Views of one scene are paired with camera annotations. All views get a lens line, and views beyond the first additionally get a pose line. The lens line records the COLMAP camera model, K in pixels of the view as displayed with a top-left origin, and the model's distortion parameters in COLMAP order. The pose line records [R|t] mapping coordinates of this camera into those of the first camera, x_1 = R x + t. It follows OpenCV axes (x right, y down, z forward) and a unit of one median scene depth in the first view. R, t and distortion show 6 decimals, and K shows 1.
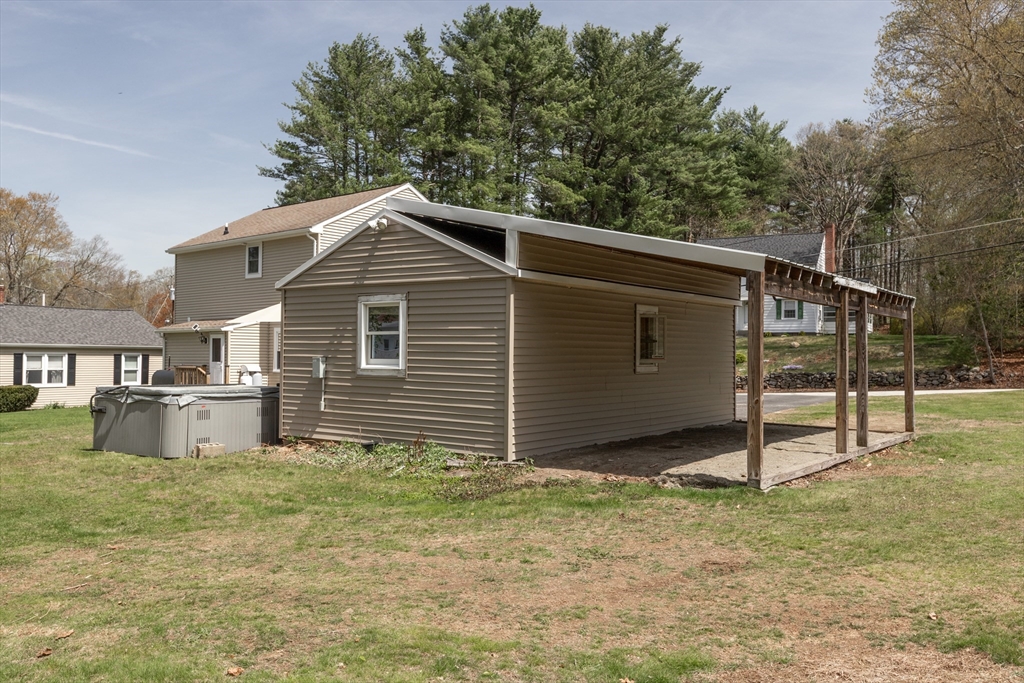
lens RADIAL K [[873.4, 0, 512.0], [0, 873.4, 341.5], [0, 0, 1]] dist [-0.005564, -0.004311]
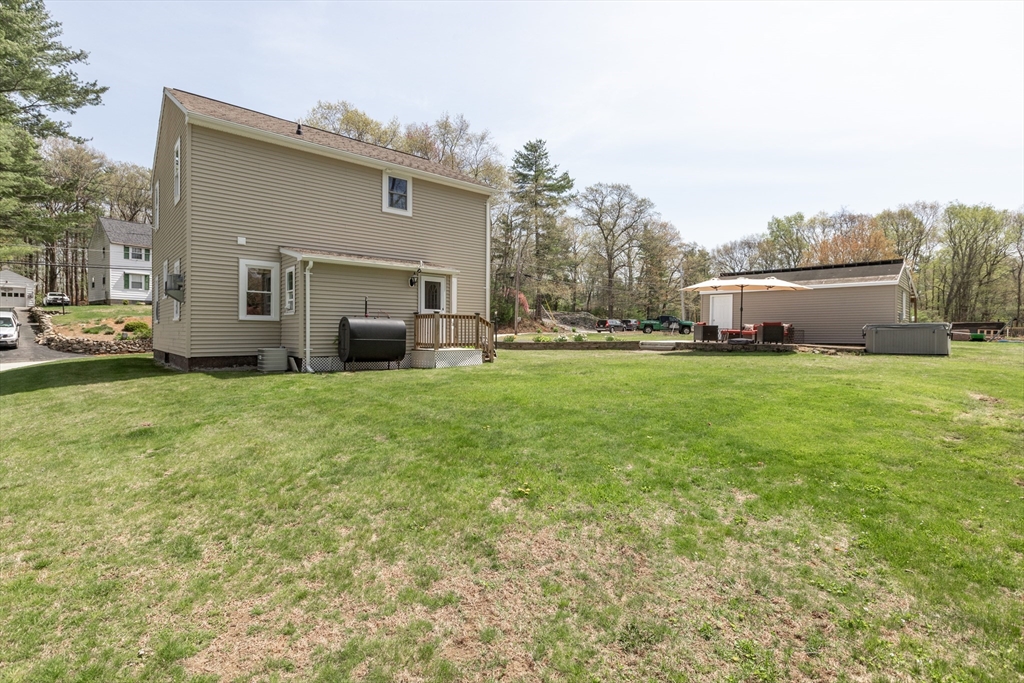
lens RADIAL K [[499.3, 0, 508.4], [0, 499.3, 334.0], [0, 0, 1]] dist [-0.003755, -0.000691]
pose [[0.130907, -0.010664, 0.991337, -0.769171], [-0.024805, 0.999594, 0.014028, 0.036760], [-0.991084, -0.026427, 0.130590, 0.812673]]
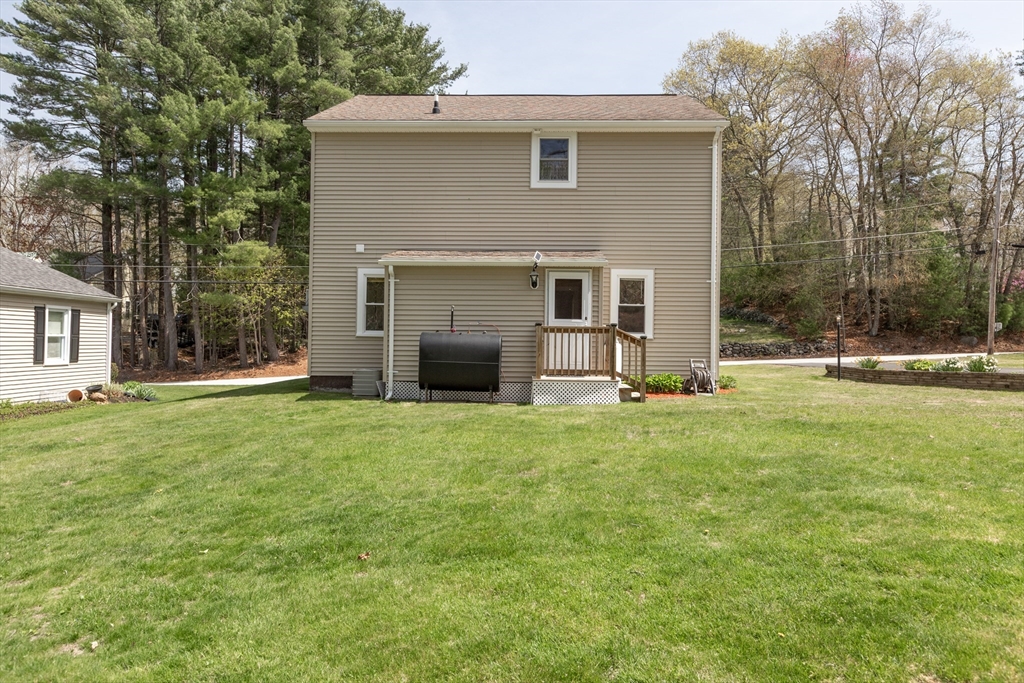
lens RADIAL K [[672.9, 0, 512.0], [0, 672.9, 341.5], [0, 0, 1]] dist [0.000583, 0.001731]
pose [[0.778327, 0.000897, 0.627858, -0.618125], [-0.017761, 0.999630, 0.020590, 0.028180], [-0.627607, -0.027177, 0.778055, 0.630096]]
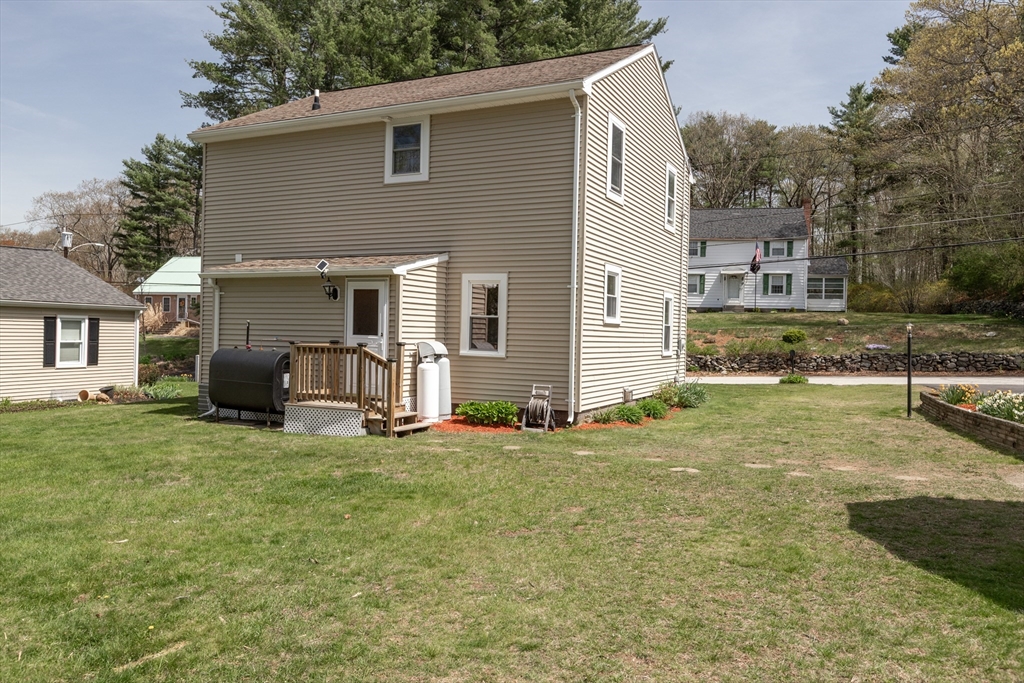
lens RADIAL K [[767.1, 0, 512.0], [0, 767.1, 341.5], [0, 0, 1]] dist [0.000688, -0.001505]
pose [[0.968170, 0.011775, 0.250015, -0.347141], [-0.020370, 0.999286, 0.031819, 0.010346], [-0.249462, -0.035899, 0.967719, 0.506989]]
